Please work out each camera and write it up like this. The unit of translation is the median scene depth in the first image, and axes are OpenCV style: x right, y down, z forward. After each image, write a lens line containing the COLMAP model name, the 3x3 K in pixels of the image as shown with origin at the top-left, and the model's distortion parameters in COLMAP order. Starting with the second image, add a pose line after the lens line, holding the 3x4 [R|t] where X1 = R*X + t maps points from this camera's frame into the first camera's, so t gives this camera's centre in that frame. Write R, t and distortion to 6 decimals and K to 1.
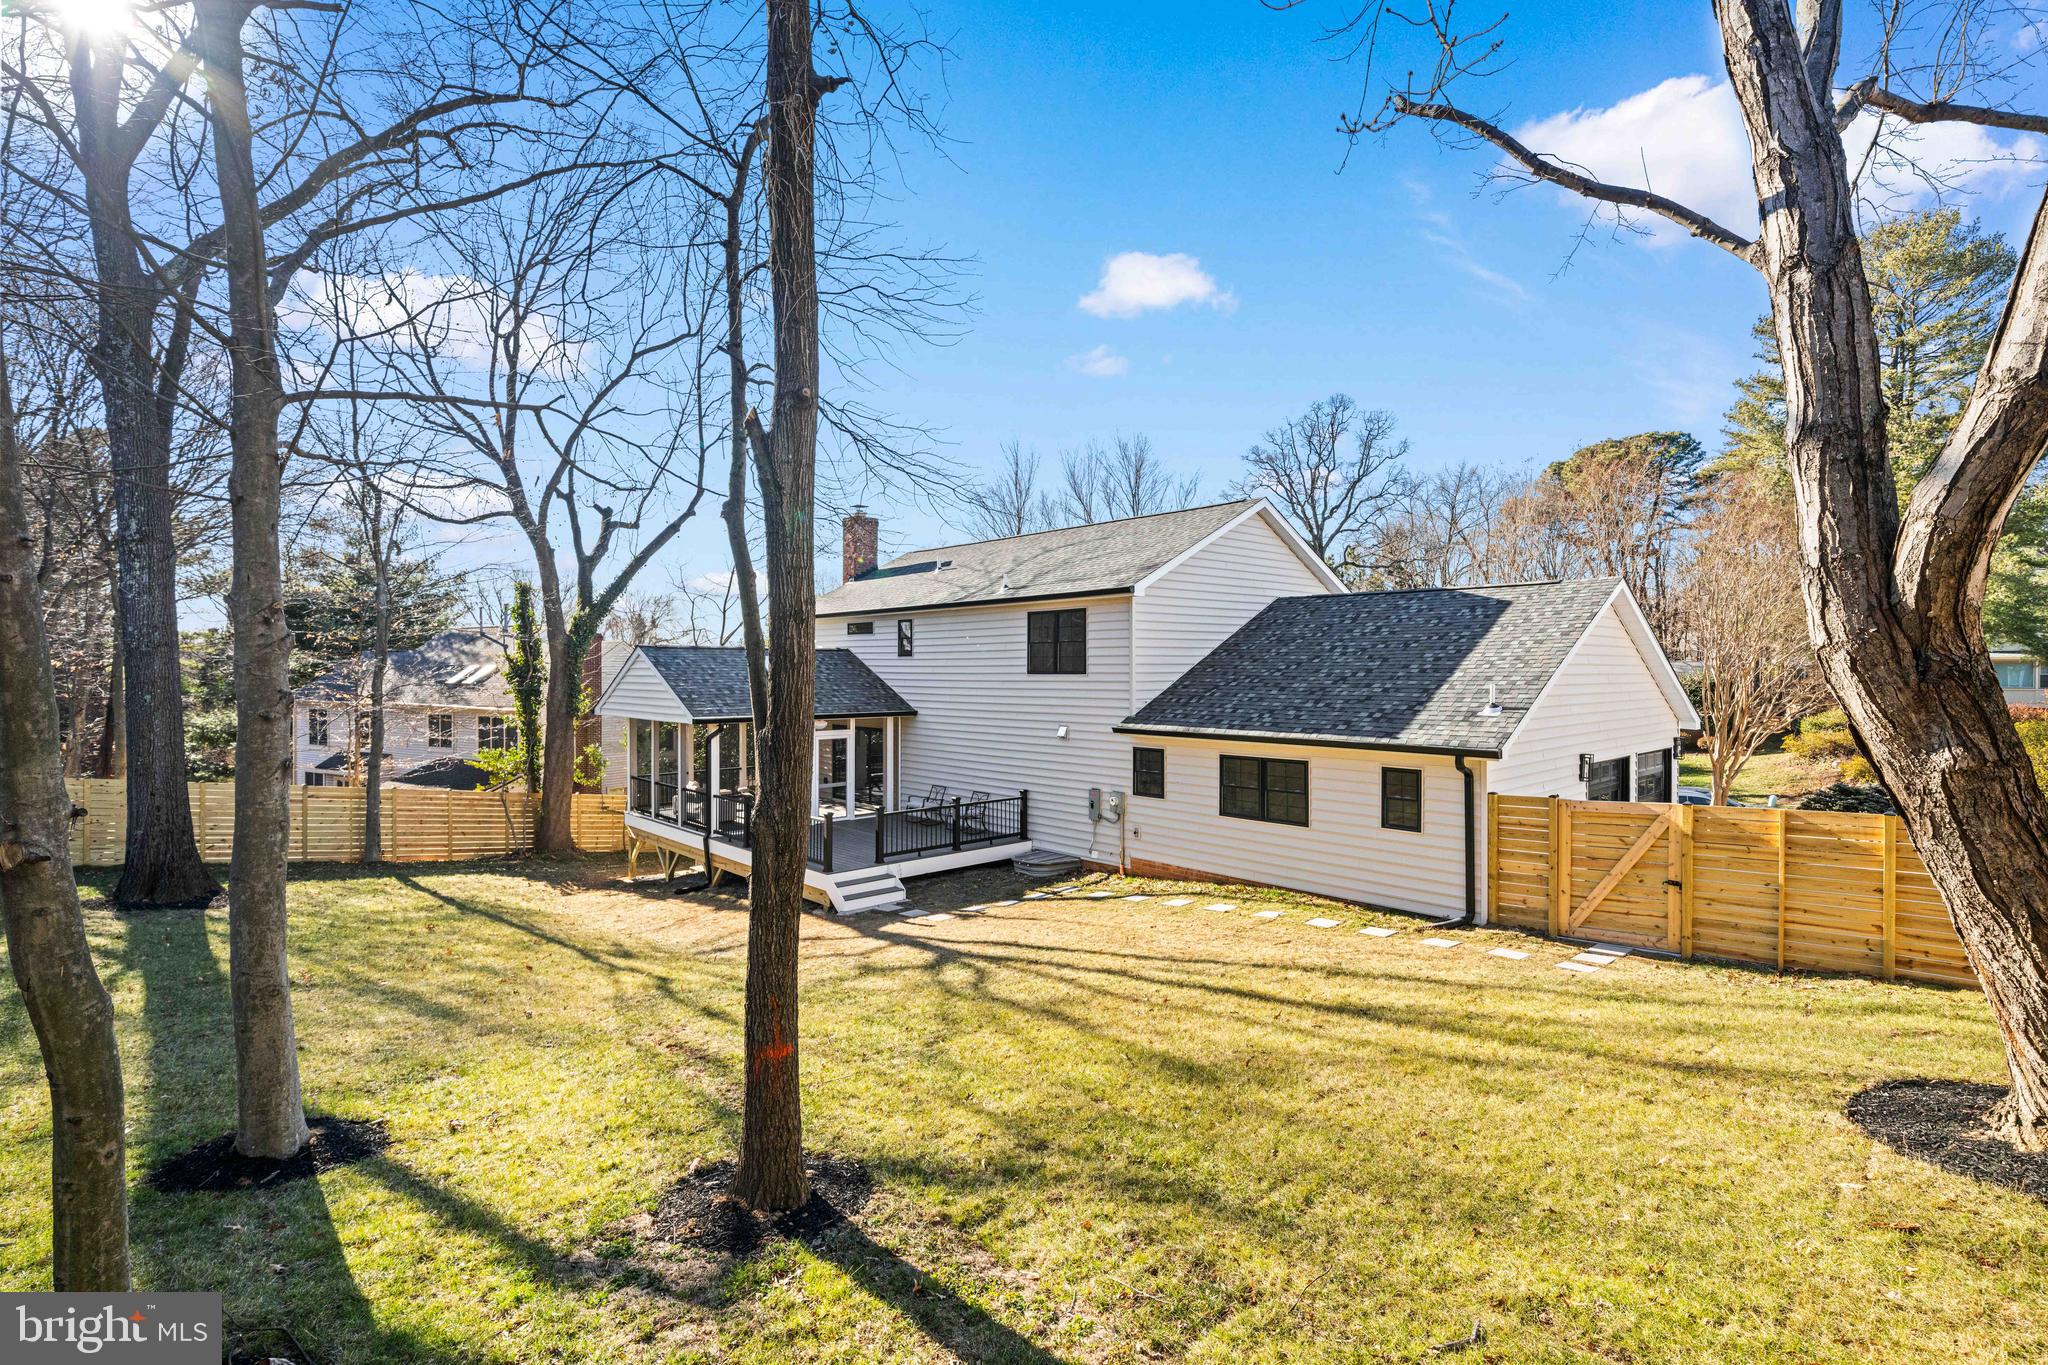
lens RADIAL K [[957.8, 0, 1020.6], [0, 957.8, 671.9], [0, 0, 1]] dist [0.005804, 0.000140]
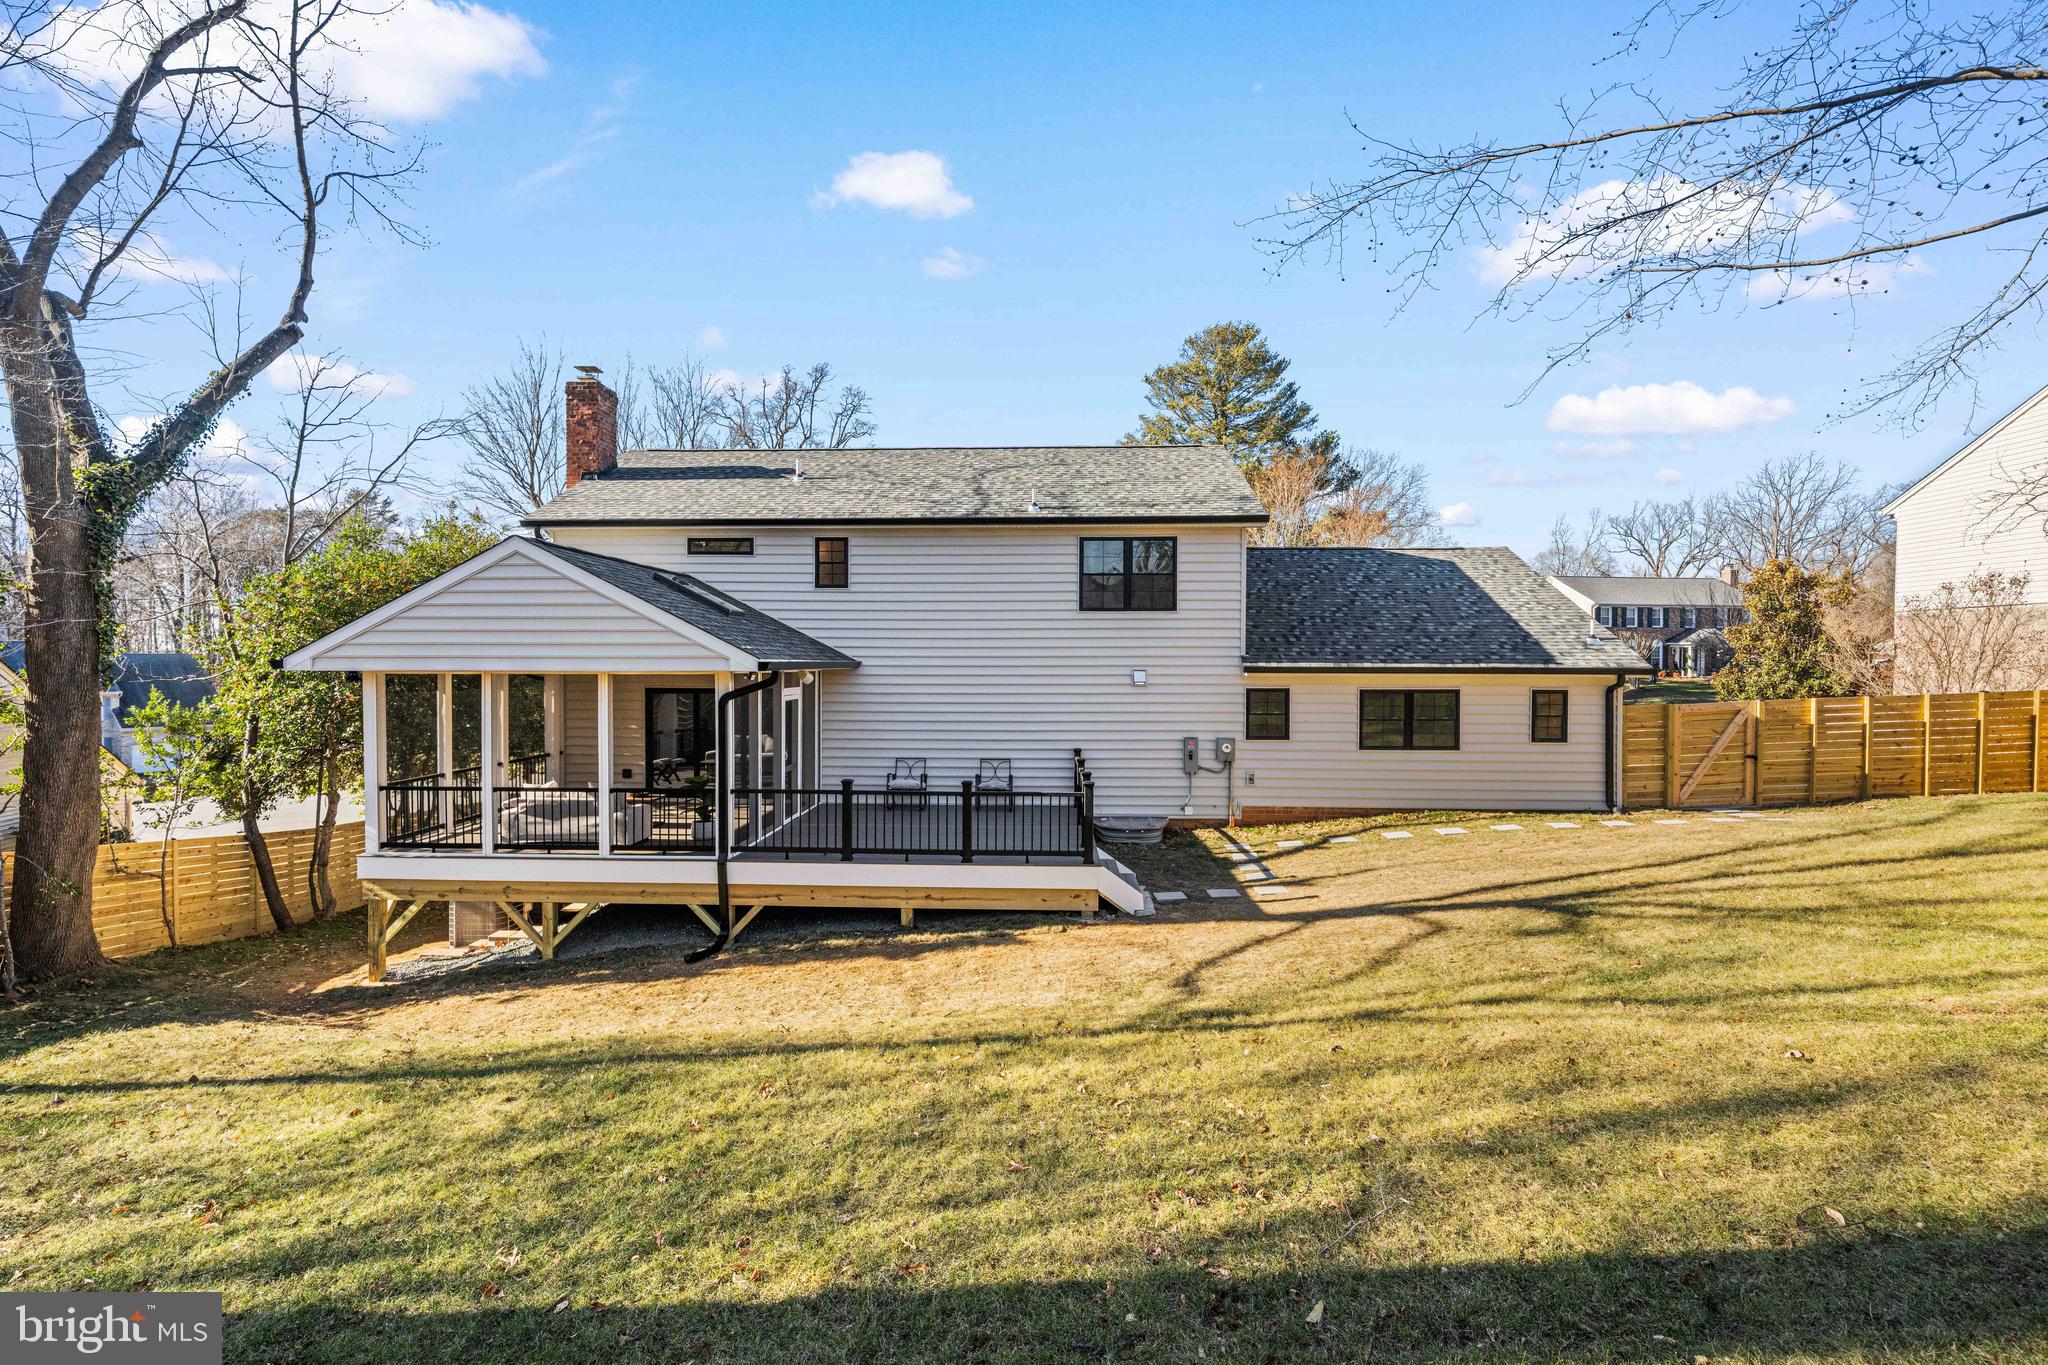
lens RADIAL K [[957.8, 0, 1022.6], [0, 957.8, 682.2], [0, 0, 1]] dist [0.005804, 0.000140]
pose [[0.705273, -0.012783, 0.708820, -0.698802], [-0.000739, 0.999824, 0.018767, 0.054838], [-0.708935, -0.013759, 0.705139, 0.496019]]
